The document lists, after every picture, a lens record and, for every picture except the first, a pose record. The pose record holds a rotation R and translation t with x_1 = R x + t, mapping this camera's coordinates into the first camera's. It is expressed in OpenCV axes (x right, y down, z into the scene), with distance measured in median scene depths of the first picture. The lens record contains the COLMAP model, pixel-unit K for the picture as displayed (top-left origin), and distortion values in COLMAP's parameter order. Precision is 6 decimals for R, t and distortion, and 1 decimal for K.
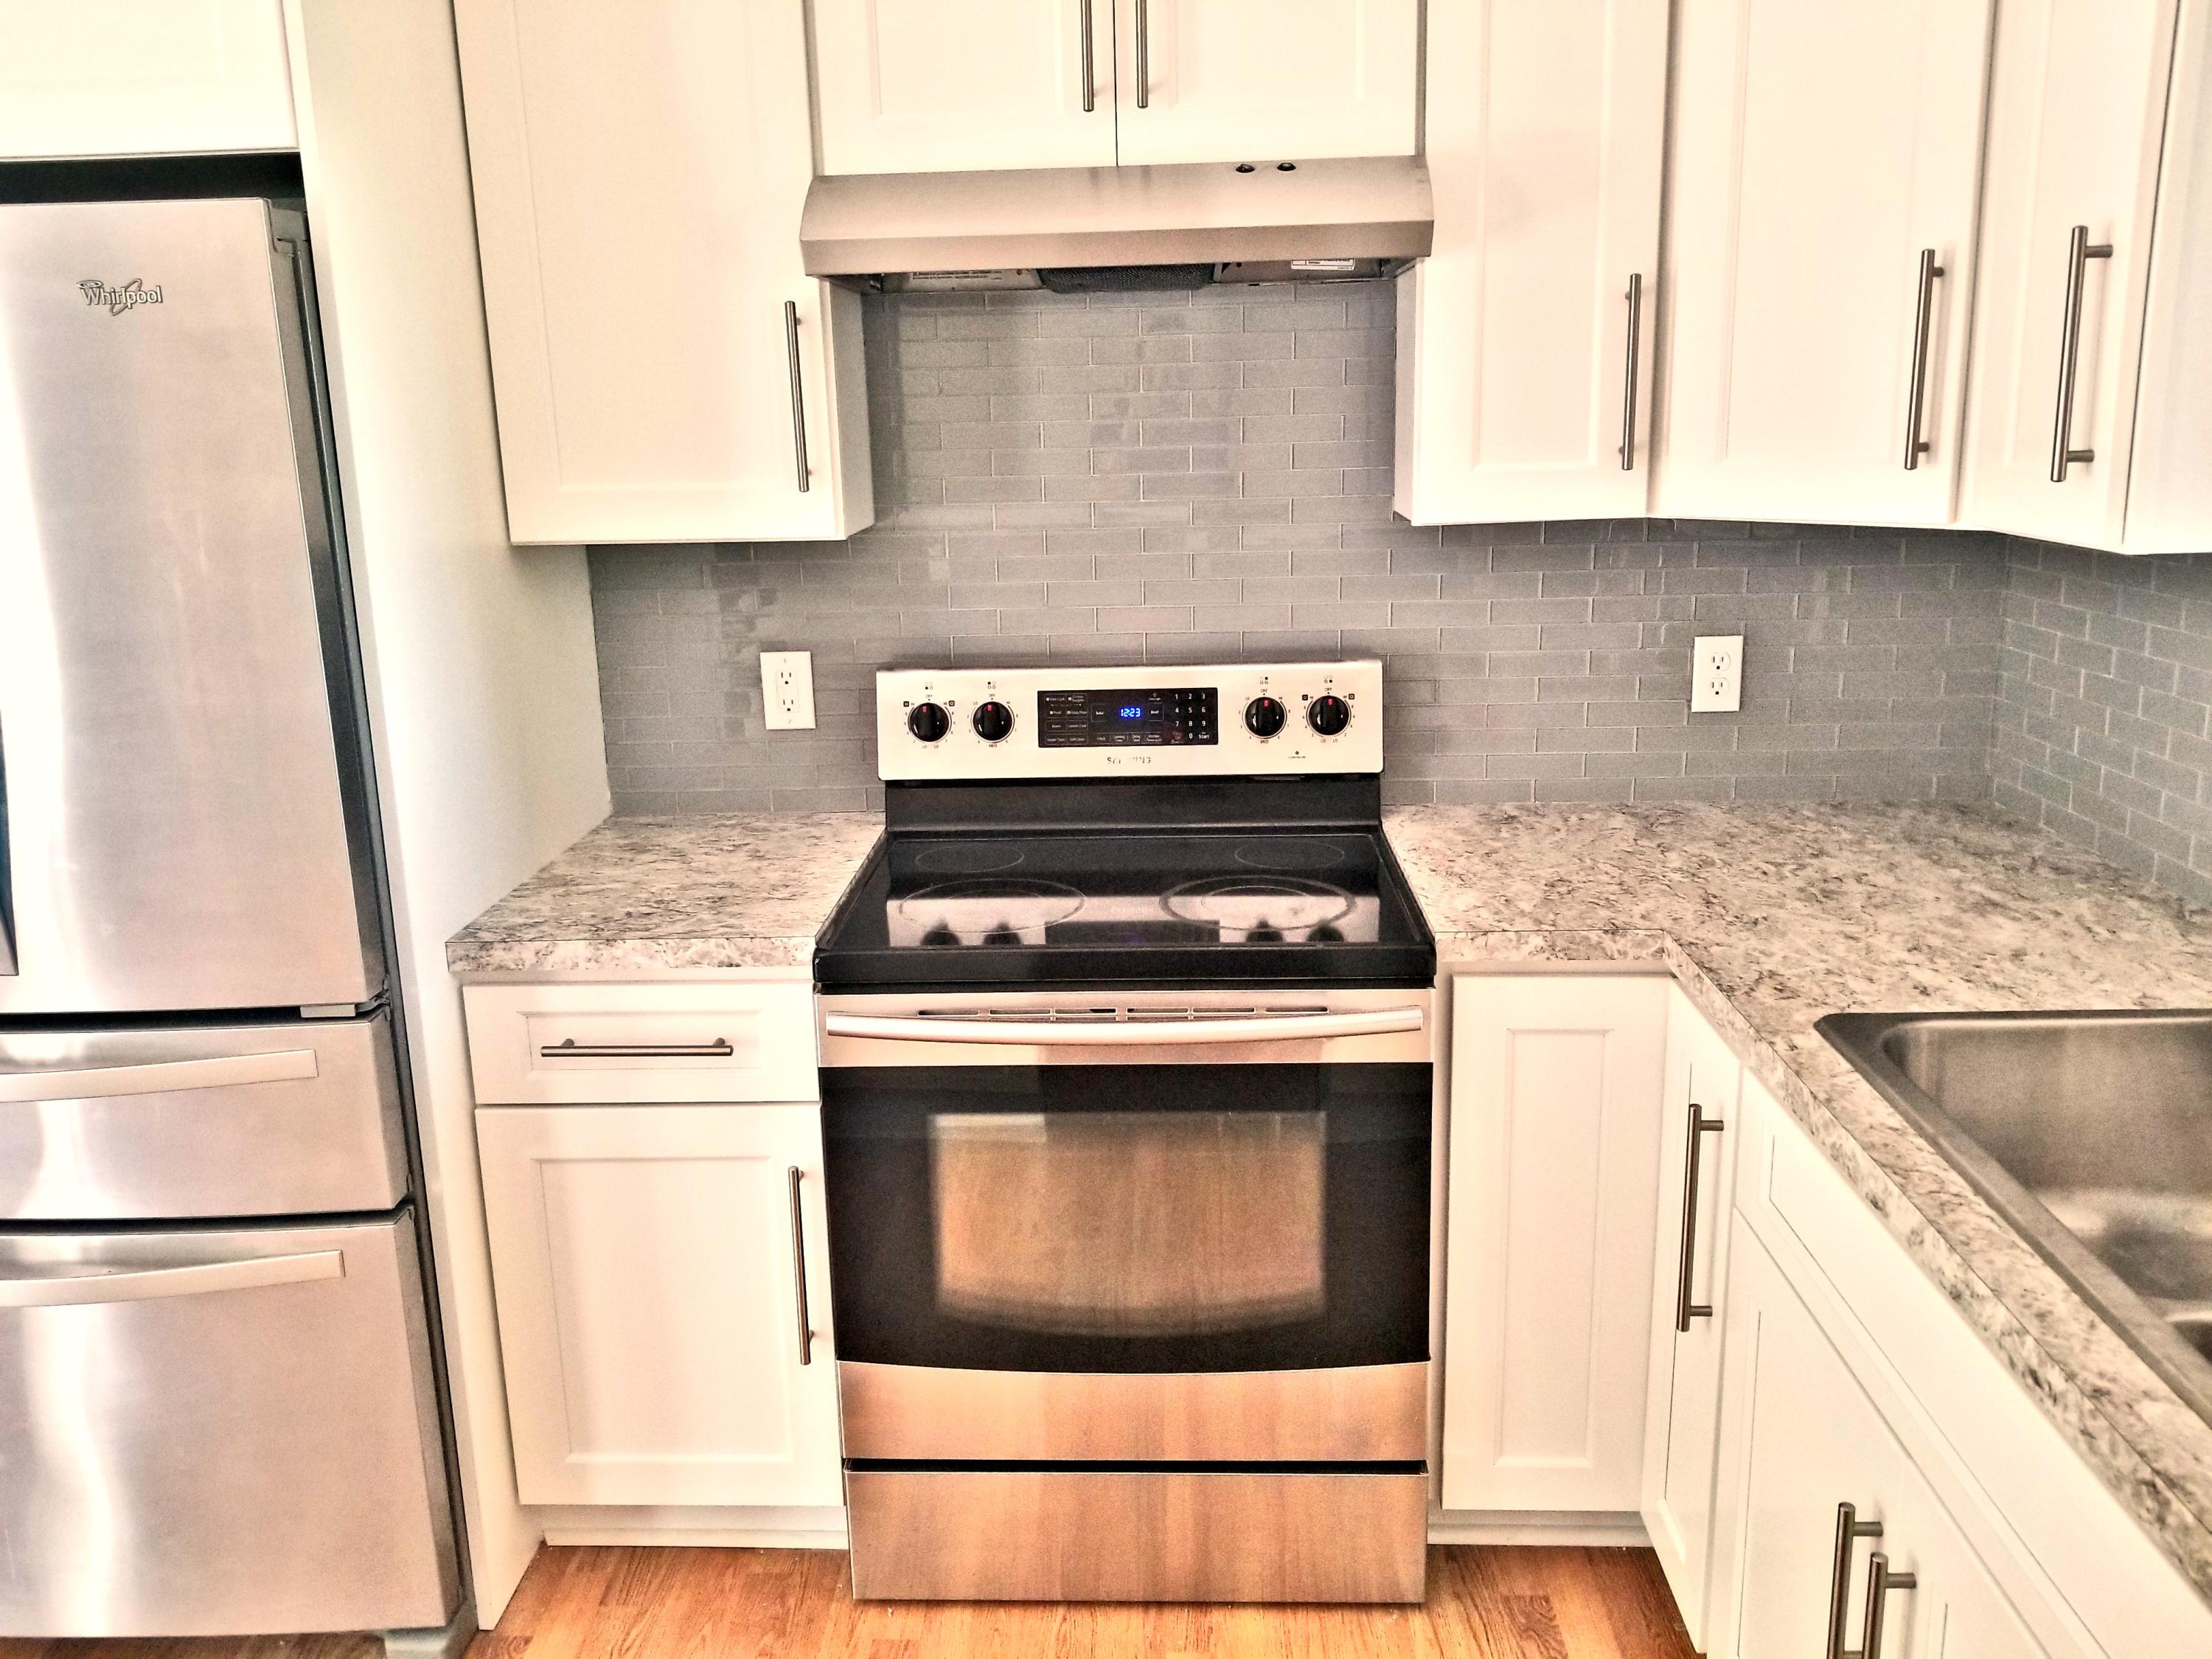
lens RADIAL K [[1709.1, 0, 1106.0], [0, 1709.1, 829.5], [0, 0, 1]] dist [0.031075, -0.005038]
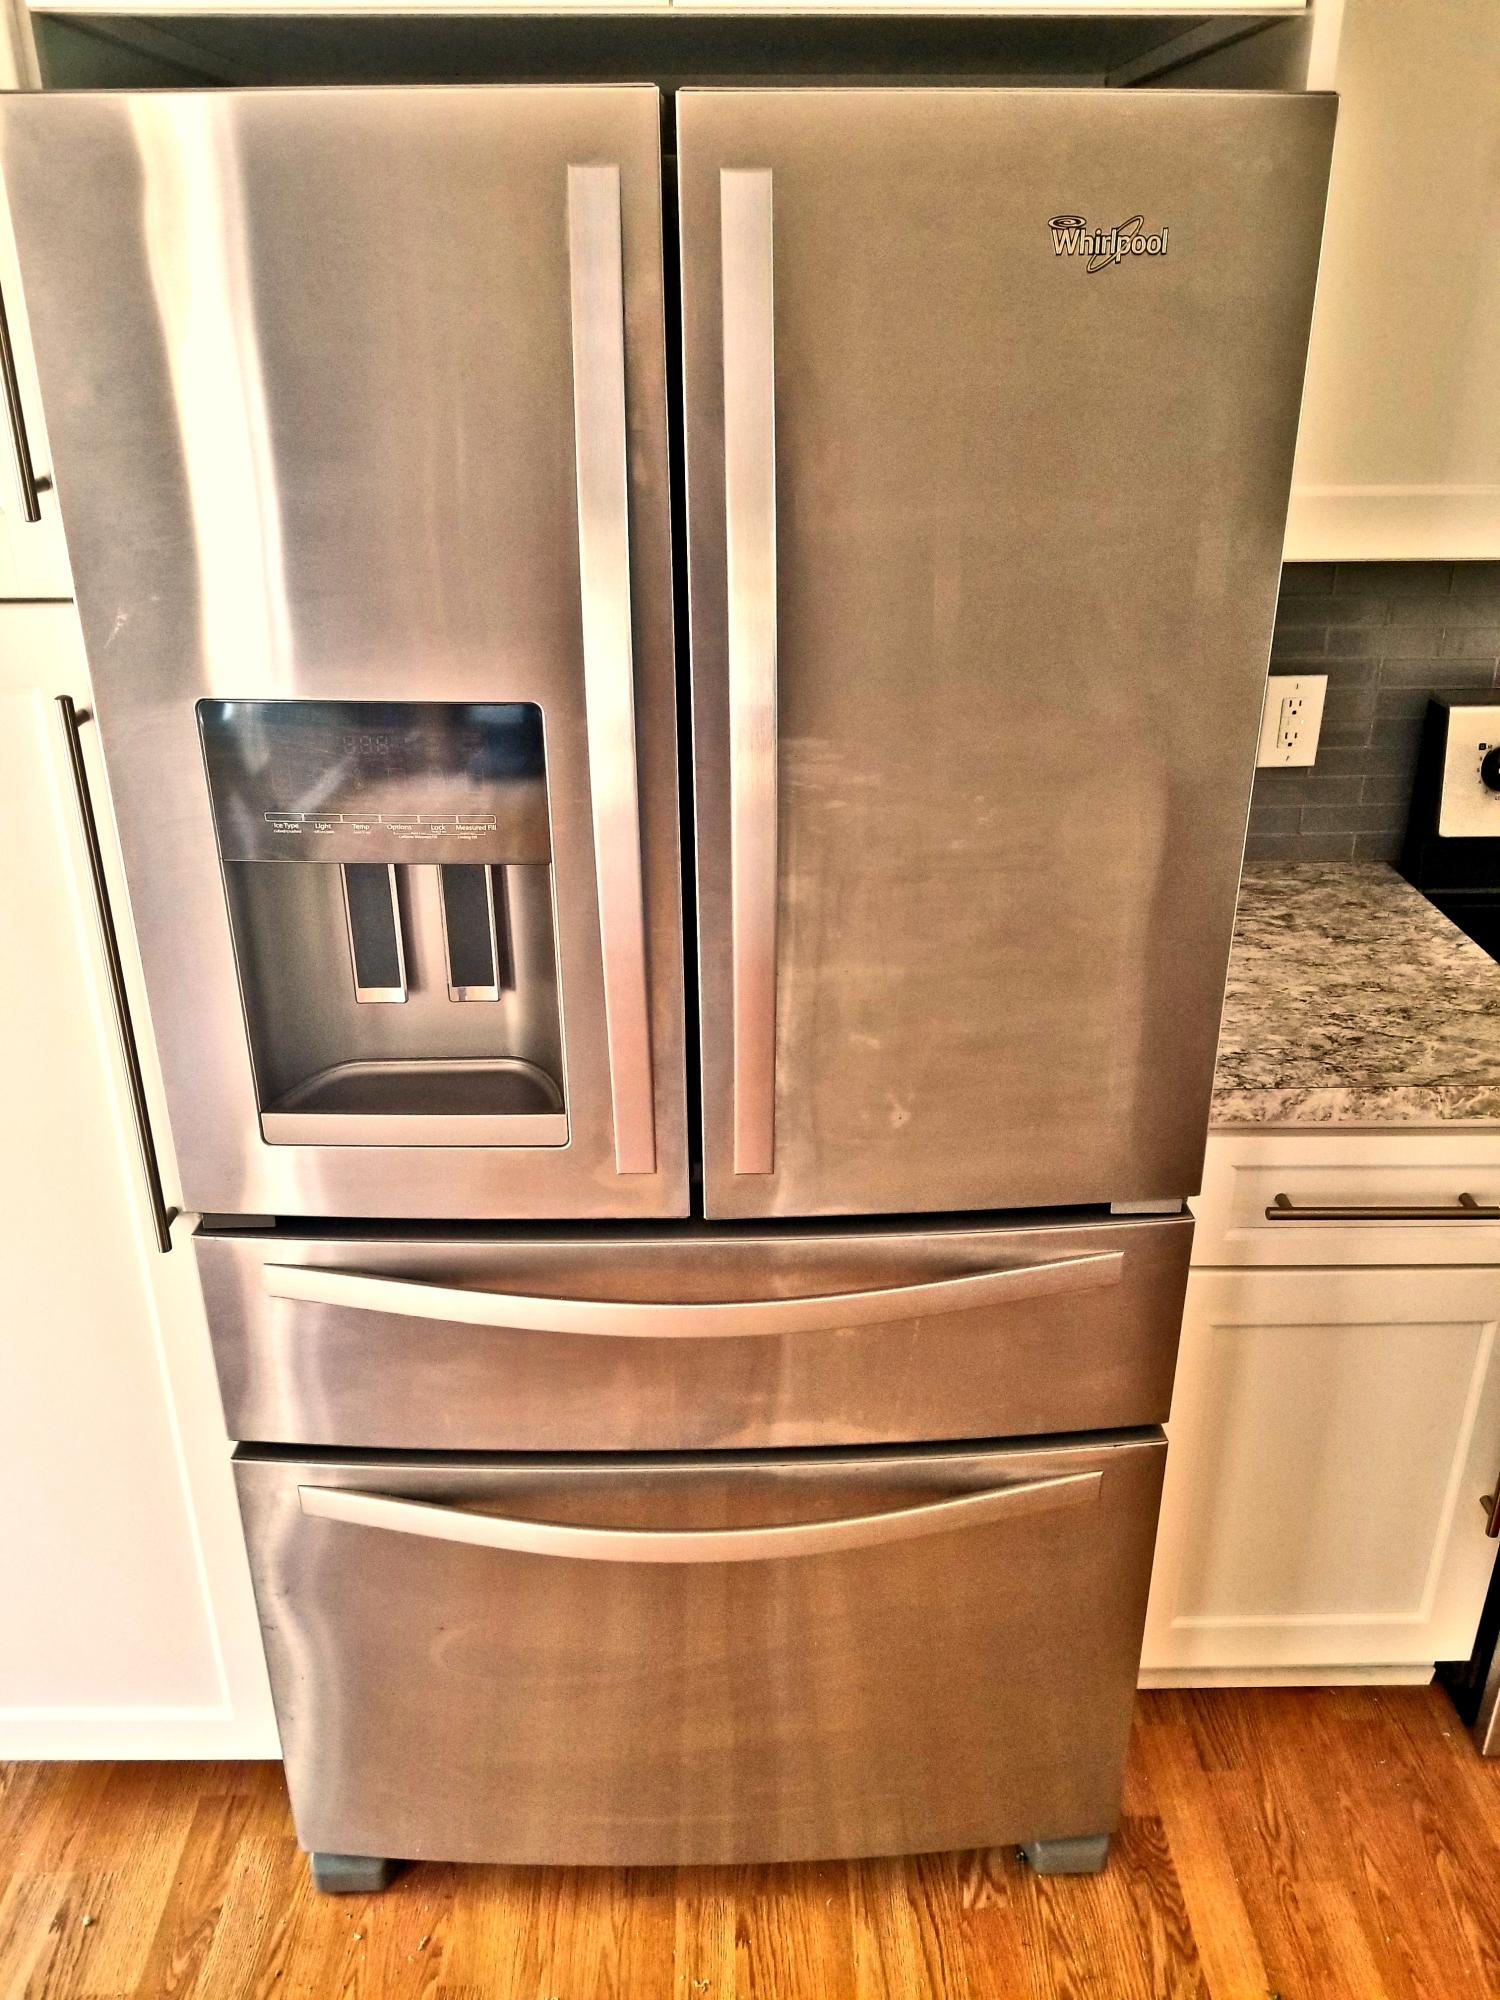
lens RADIAL K [[1545.3, 0, 750.0], [0, 1545.3, 1000.0], [0, 0, 1]] dist [0.031075, -0.005038]
pose [[0.997814, -0.006610, 0.065750, -0.627248], [-0.006088, 0.981555, 0.191084, -0.113557], [-0.065800, -0.191067, 0.979369, 0.303789]]
